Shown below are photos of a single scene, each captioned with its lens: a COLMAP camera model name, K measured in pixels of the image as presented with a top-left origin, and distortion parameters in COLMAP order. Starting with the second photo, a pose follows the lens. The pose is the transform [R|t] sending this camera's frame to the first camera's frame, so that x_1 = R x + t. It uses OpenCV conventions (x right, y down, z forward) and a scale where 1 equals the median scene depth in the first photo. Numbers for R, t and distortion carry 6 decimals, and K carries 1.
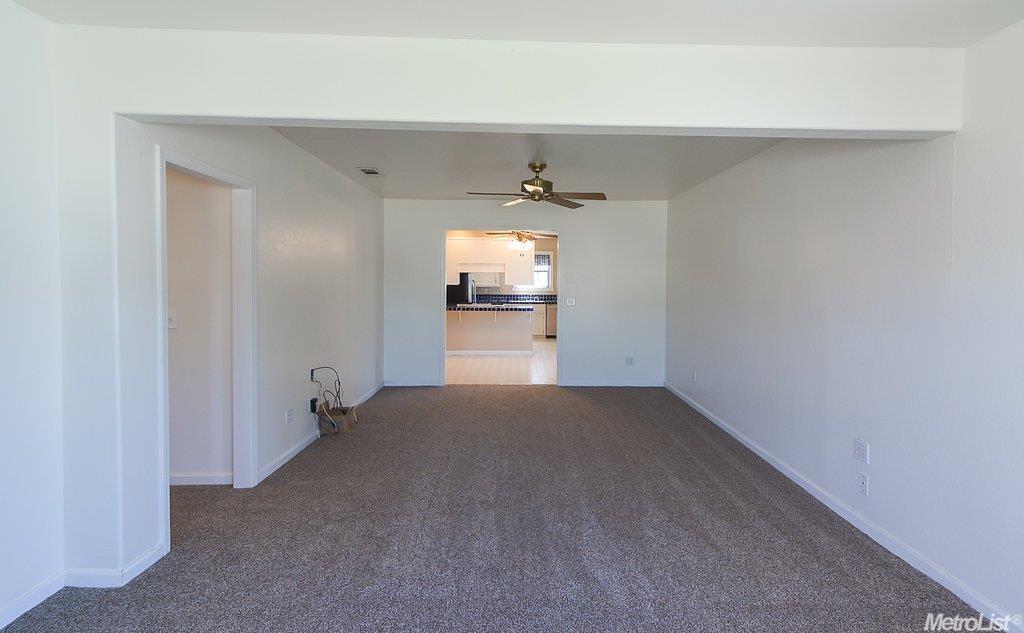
lens RADIAL K [[483.8, 0, 539.6], [0, 483.8, 290.8], [0, 0, 1]] dist [0.017668, -0.000405]
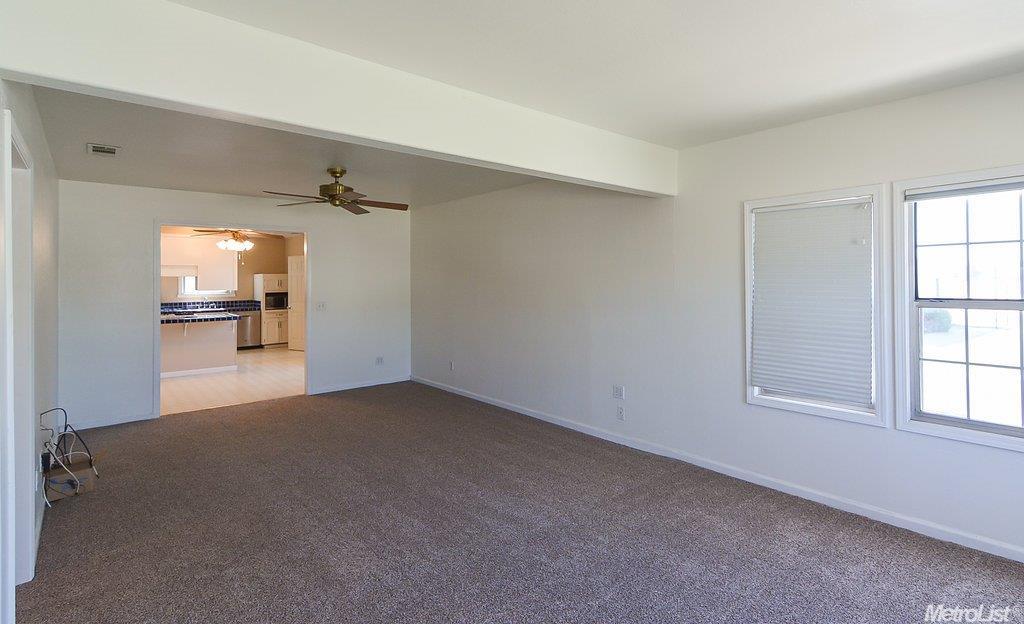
lens RADIAL K [[490.7, 0, 498.6], [0, 490.7, 279.3], [0, 0, 1]] dist [0.019220, -0.001311]
pose [[0.799983, -0.012940, 0.599883, -0.269322], [0.028218, 0.999473, -0.016071, -0.005812], [-0.599358, 0.029784, 0.799927, -0.009186]]
